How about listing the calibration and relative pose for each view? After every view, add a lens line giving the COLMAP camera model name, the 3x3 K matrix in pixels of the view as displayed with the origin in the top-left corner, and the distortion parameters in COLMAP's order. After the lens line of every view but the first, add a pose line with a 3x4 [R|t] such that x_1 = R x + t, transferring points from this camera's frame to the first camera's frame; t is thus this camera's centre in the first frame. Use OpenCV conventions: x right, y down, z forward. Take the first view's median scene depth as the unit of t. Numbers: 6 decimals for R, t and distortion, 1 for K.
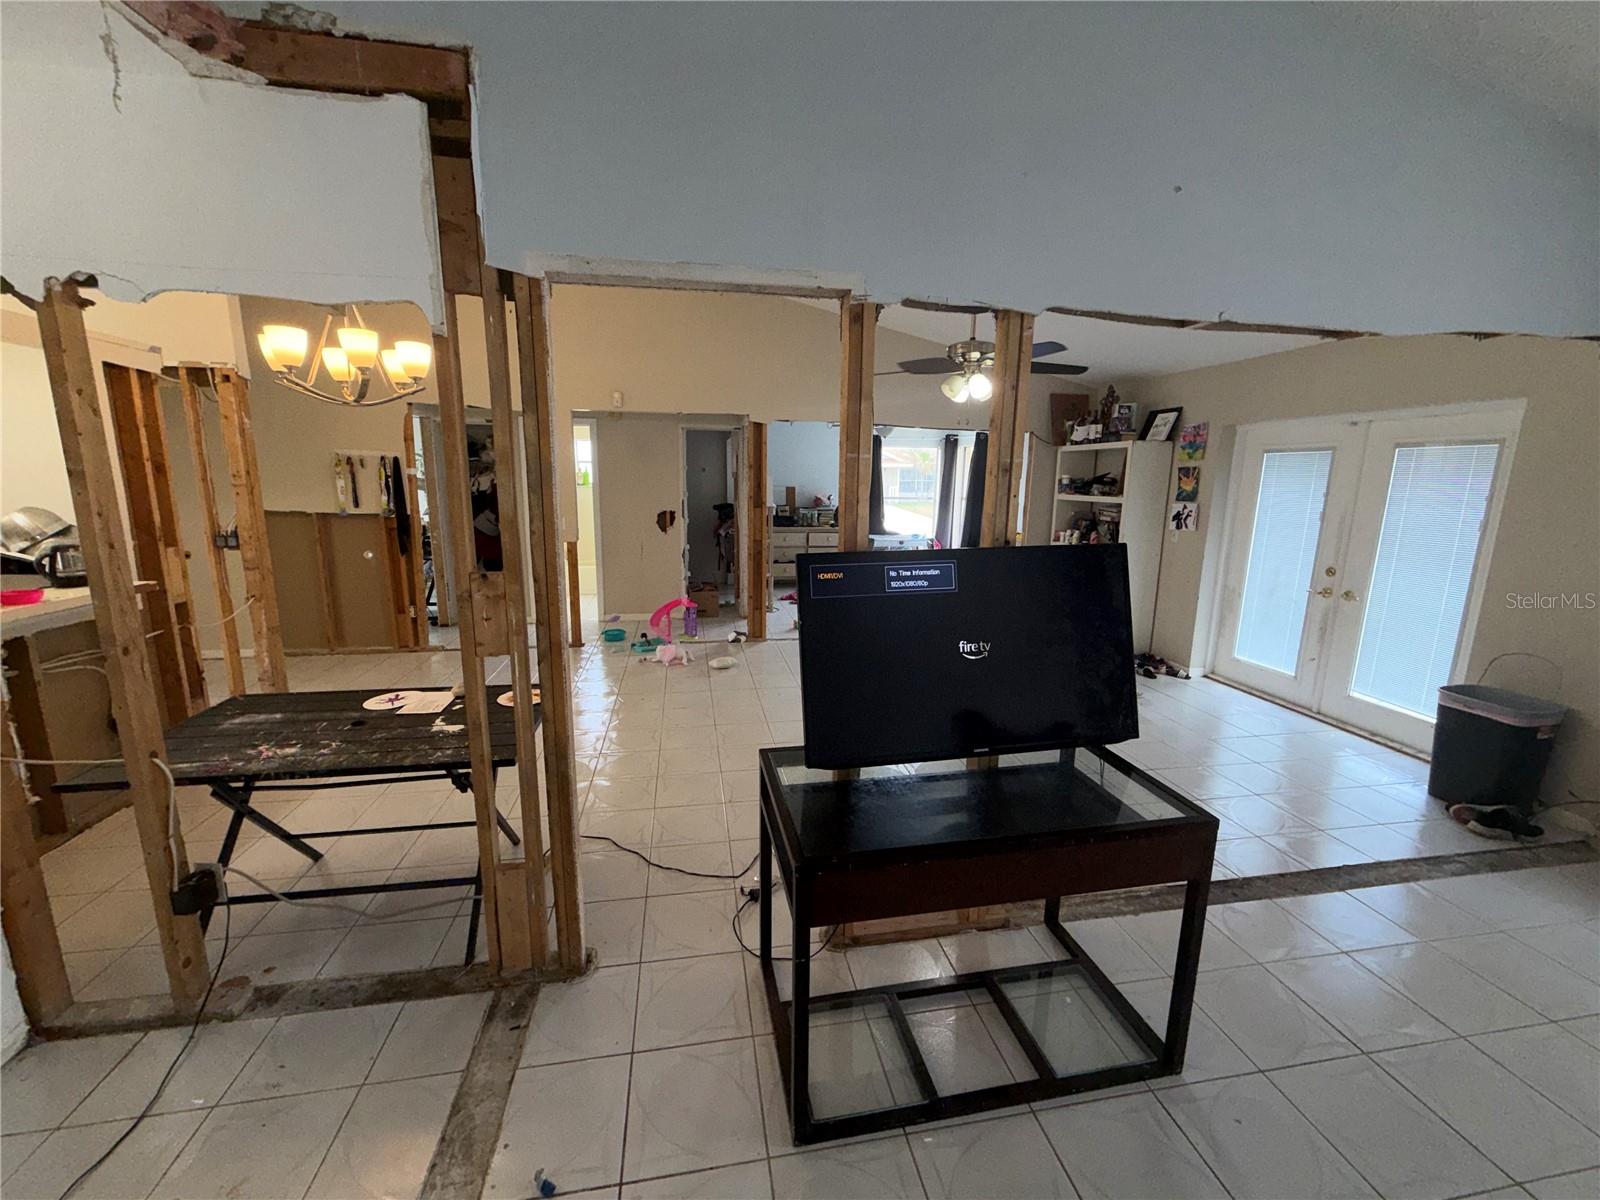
lens RADIAL K [[636.4, 0, 793.6], [0, 636.4, 597.9], [0, 0, 1]] dist [0.000061, -0.000381]
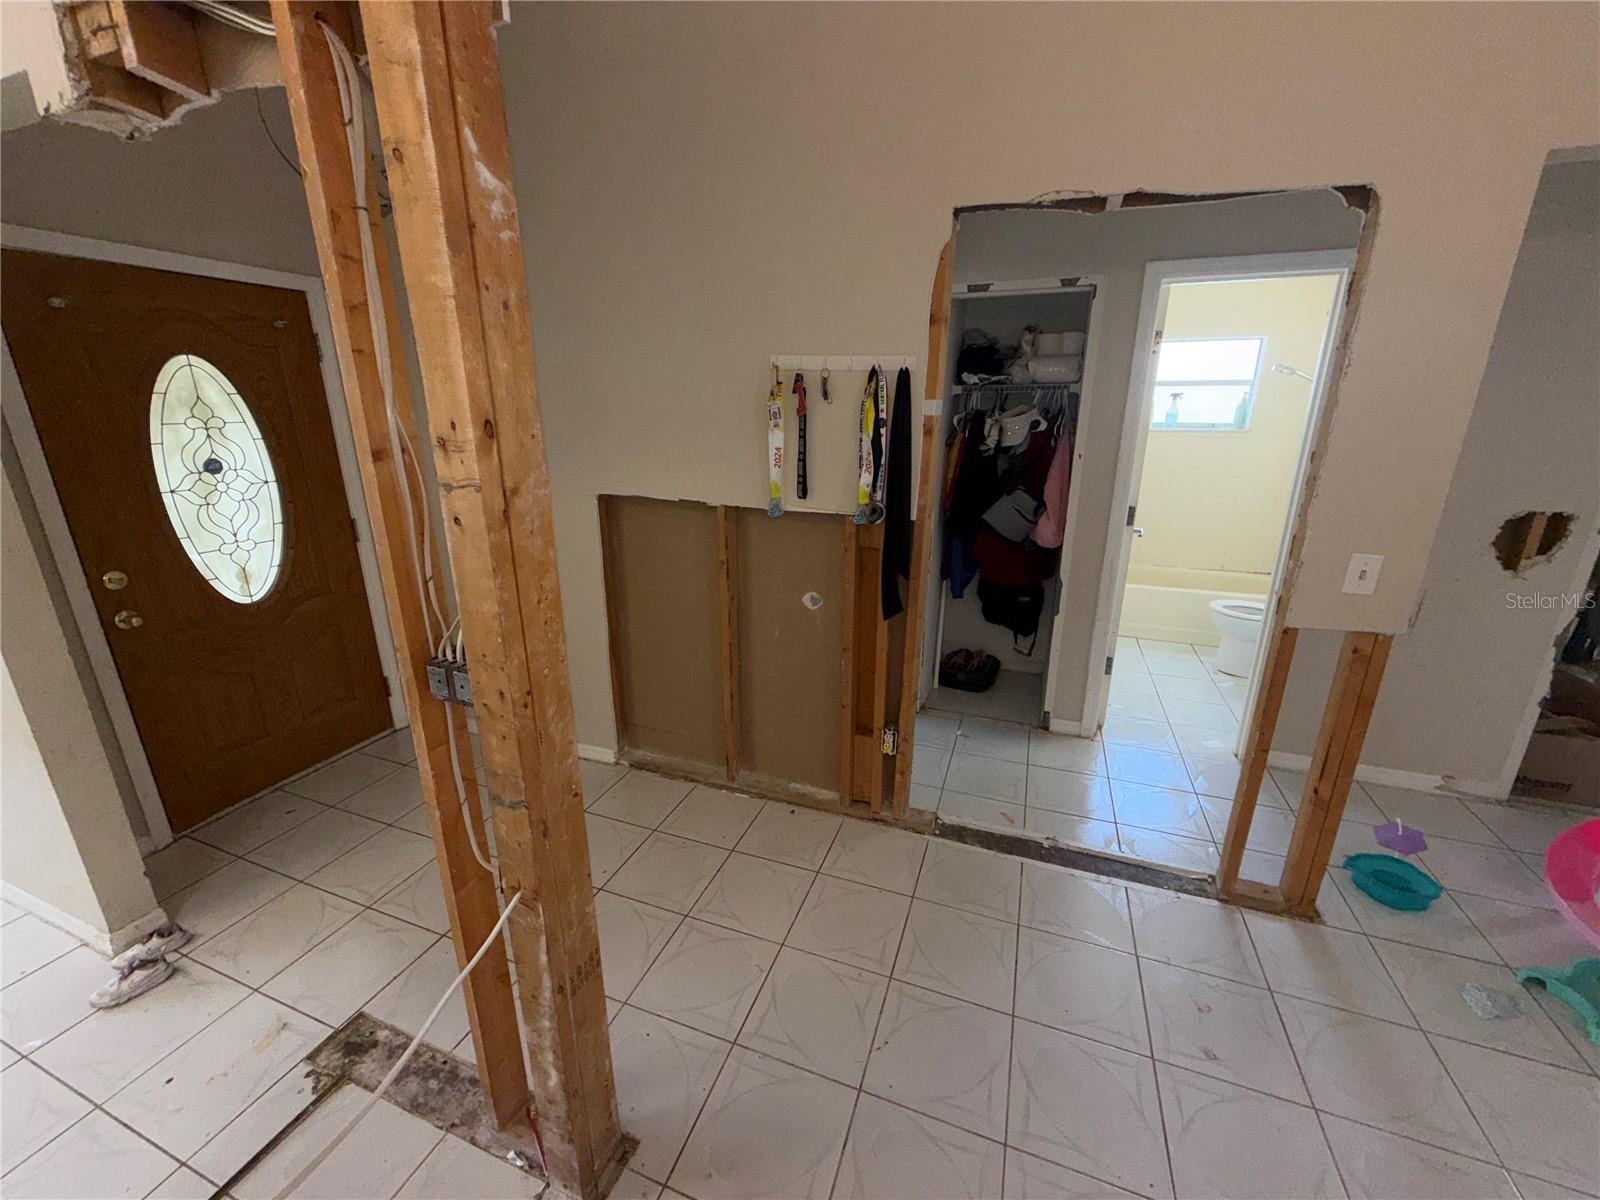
lens RADIAL K [[636.4, 0, 795.4], [0, 636.4, 598.1], [0, 0, 1]] dist [0.000061, -0.000381]
pose [[0.860910, 0.133451, -0.490942, -0.483574], [-0.082376, 0.988815, 0.124333, -0.130825], [0.502043, -0.066597, 0.862274, 0.641217]]
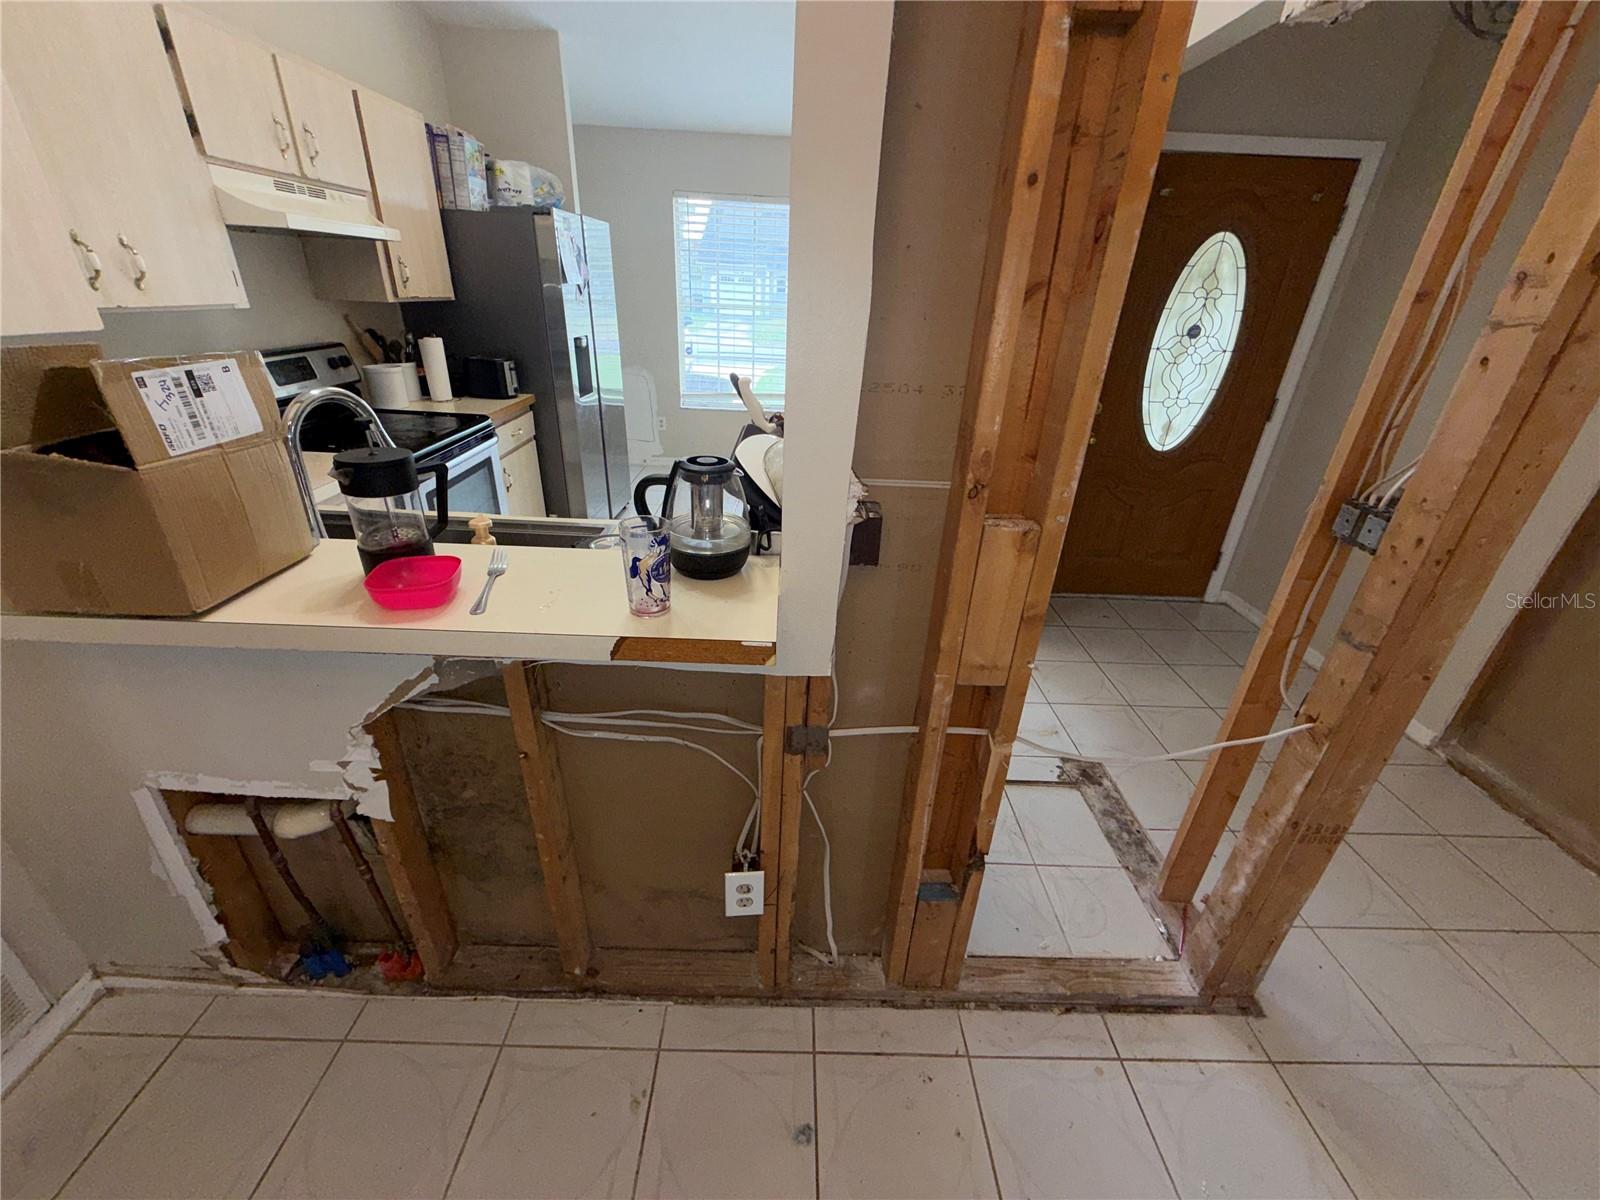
lens RADIAL K [[636.4, 0, 792.4], [0, 636.4, 599.0], [0, 0, 1]] dist [0.000061, -0.000381]
pose [[-0.166128, 0.418100, -0.893081, -0.433561], [-0.223573, 0.866112, 0.447063, -0.100978], [0.960425, 0.273938, -0.050410, 0.587944]]
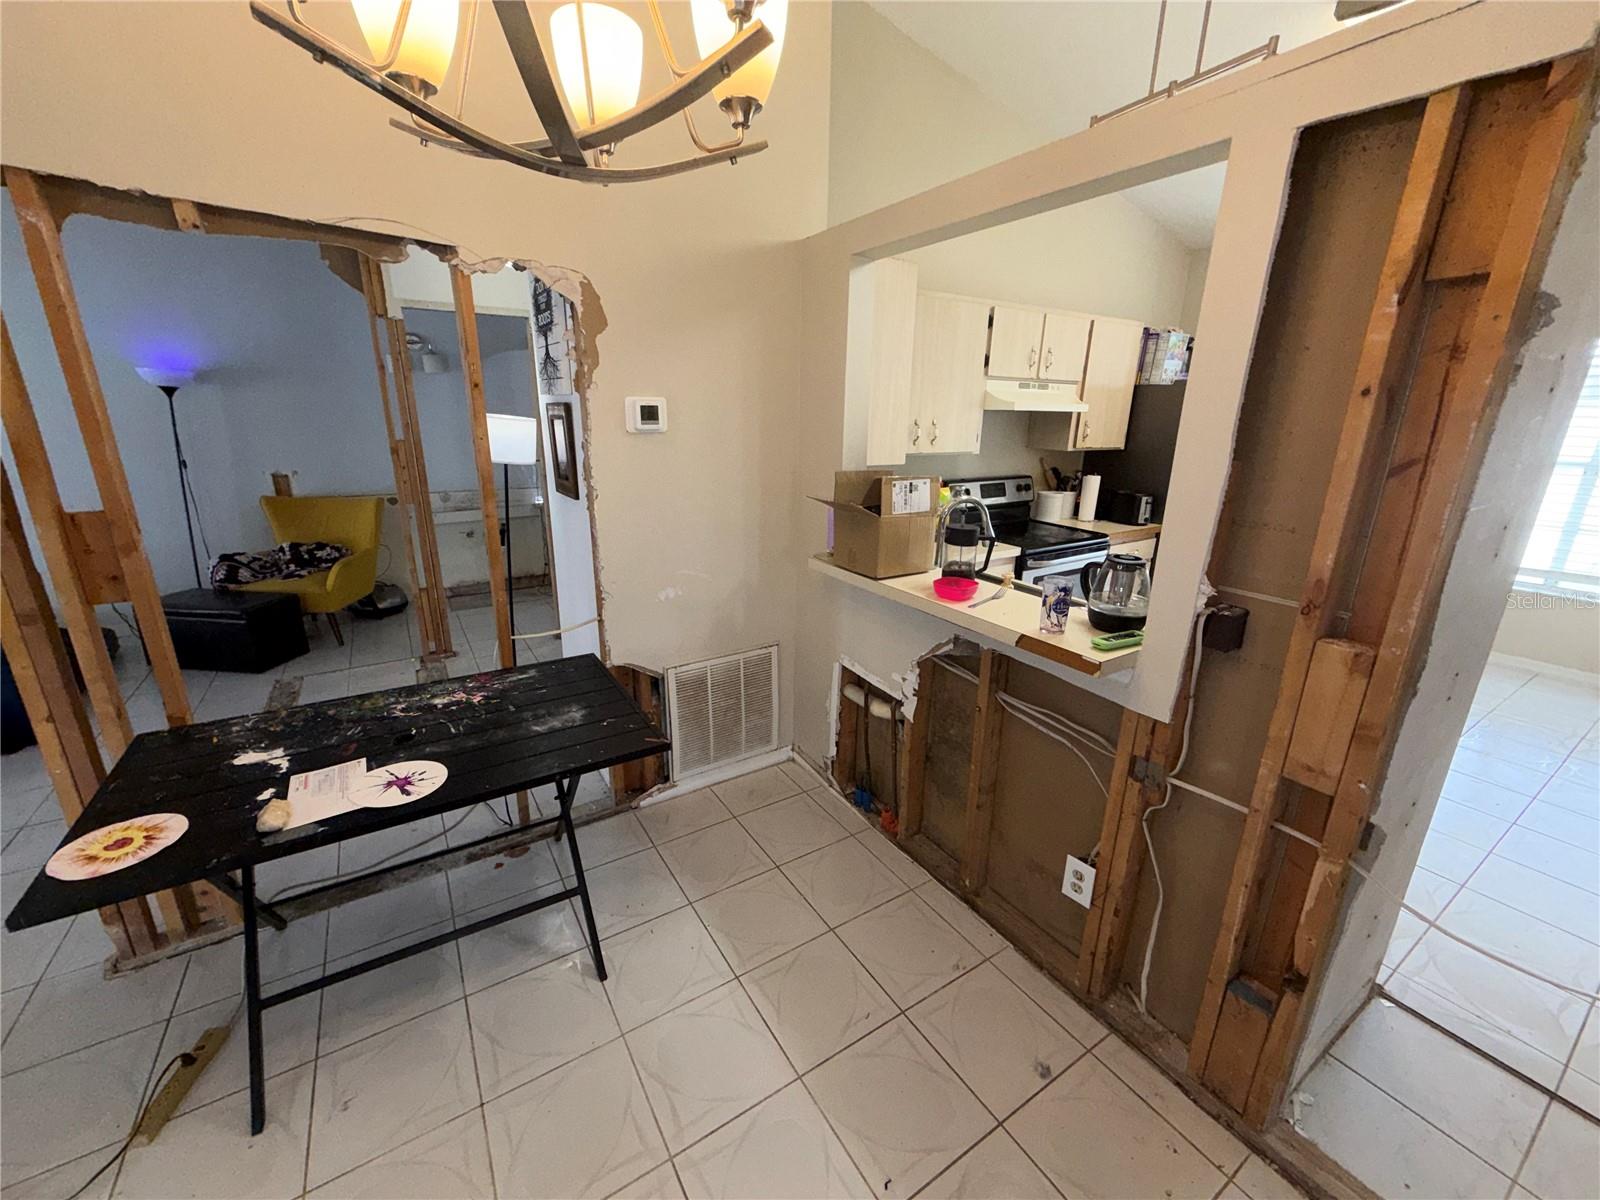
lens RADIAL K [[636.4, 0, 795.4], [0, 636.4, 598.1], [0, 0, 1]] dist [0.000061, -0.000381]
pose [[-0.922530, 0.084493, -0.376563, -0.359474], [-0.097178, 0.893440, 0.438545, -0.144880], [0.373490, 0.441164, -0.816014, 0.737558]]
